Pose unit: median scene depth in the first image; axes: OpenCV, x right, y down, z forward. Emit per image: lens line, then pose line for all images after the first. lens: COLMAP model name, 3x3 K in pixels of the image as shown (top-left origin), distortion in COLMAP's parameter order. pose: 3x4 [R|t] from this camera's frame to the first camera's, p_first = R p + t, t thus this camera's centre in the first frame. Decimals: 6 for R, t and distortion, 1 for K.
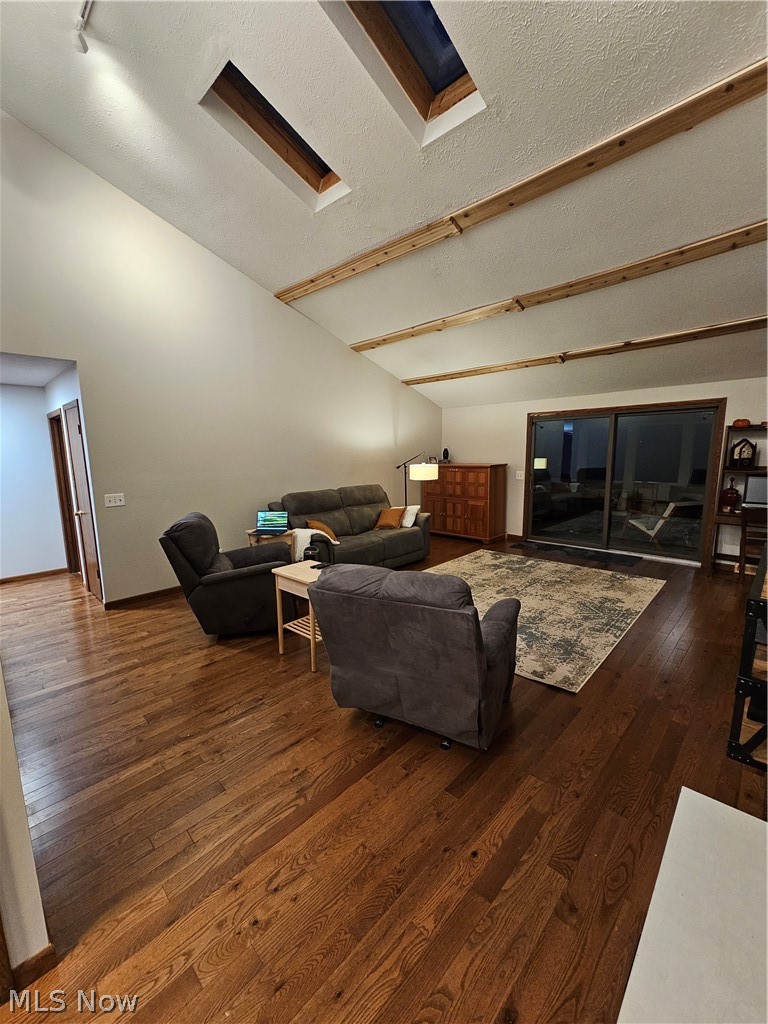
lens RADIAL K [[414.9, 0, 382.3], [0, 414.9, 514.4], [0, 0, 1]] dist [-0.001683, 0.000300]
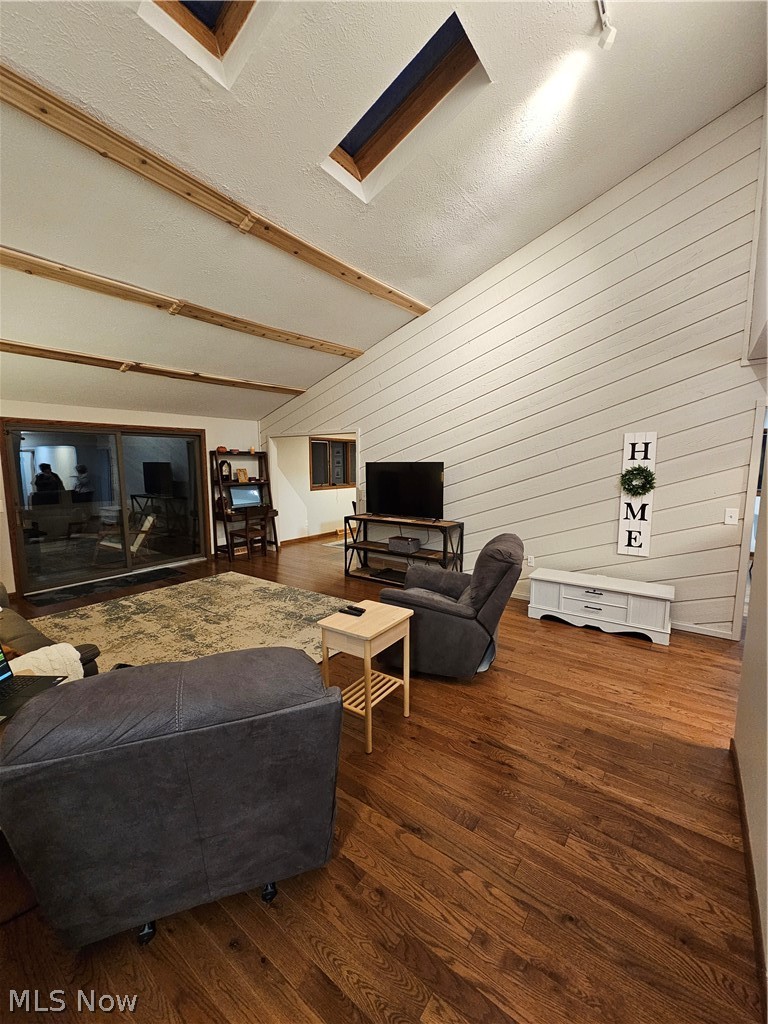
lens RADIAL K [[414.9, 0, 381.3], [0, 414.9, 512.4], [0, 0, 1]] dist [-0.001683, 0.000300]
pose [[-0.121498, -0.100736, 0.987467, -0.612312], [0.159332, 0.979957, 0.119574, -0.096178], [-0.979720, 0.171863, -0.103012, 0.671754]]
